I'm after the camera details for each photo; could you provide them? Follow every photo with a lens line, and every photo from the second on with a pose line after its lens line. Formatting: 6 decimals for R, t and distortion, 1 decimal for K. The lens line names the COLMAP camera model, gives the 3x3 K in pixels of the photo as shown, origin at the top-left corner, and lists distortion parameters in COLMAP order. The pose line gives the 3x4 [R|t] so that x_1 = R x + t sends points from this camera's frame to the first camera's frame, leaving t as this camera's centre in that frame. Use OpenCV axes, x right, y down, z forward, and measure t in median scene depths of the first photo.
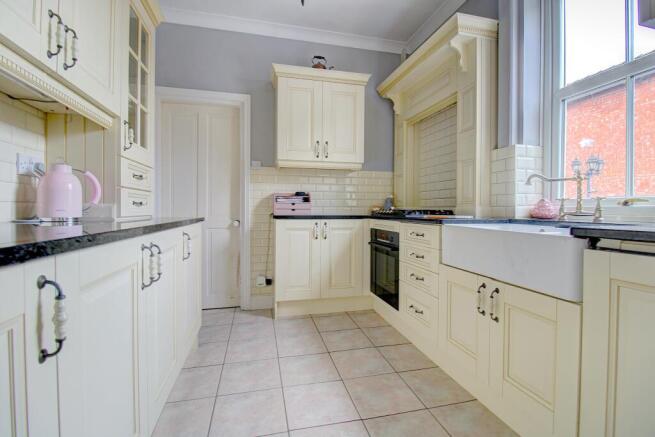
lens RADIAL K [[304.3, 0, 330.7], [0, 304.3, 215.5], [0, 0, 1]] dist [-0.023342, -0.001460]
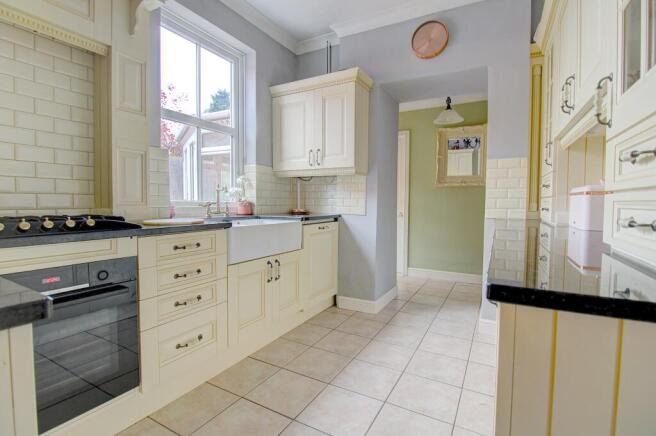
lens RADIAL K [[304.7, 0, 333.1], [0, 304.7, 218.1], [0, 0, 1]] dist [-0.023342, -0.001460]
pose [[-0.738102, -0.046198, 0.673106, -0.521285], [0.002352, 0.997471, 0.071040, -0.066109], [-0.674685, 0.054018, -0.736126, 1.356916]]
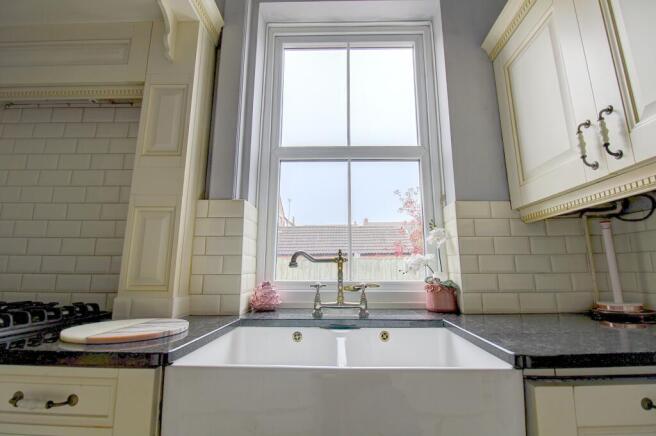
lens RADIAL K [[304.7, 0, 331.4], [0, 304.7, 211.8], [0, 0, 1]] dist [-0.023342, -0.001460]
pose [[0.260617, 0.180169, 0.948482, 0.027972], [0.021872, 0.981079, -0.192371, -0.071556], [-0.965194, 0.070881, 0.251745, 0.621997]]
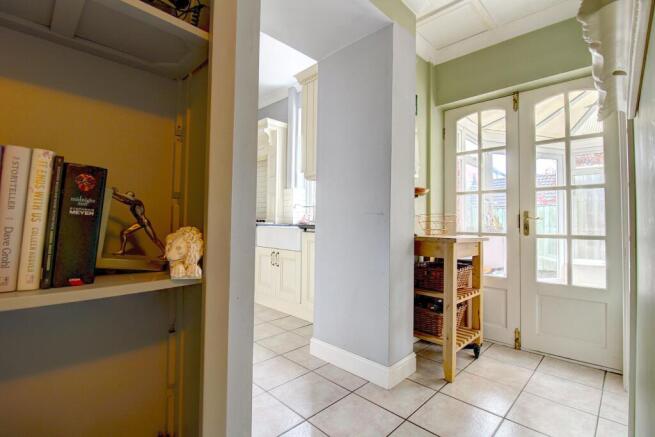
lens RADIAL K [[304.3, 0, 331.7], [0, 304.3, 217.5], [0, 0, 1]] dist [-0.023342, -0.001460]
pose [[0.848660, 0.021405, 0.528506, -0.238807], [-0.001106, 0.999250, -0.038696, 0.043569], [-0.528938, 0.032255, 0.848047, -0.841731]]
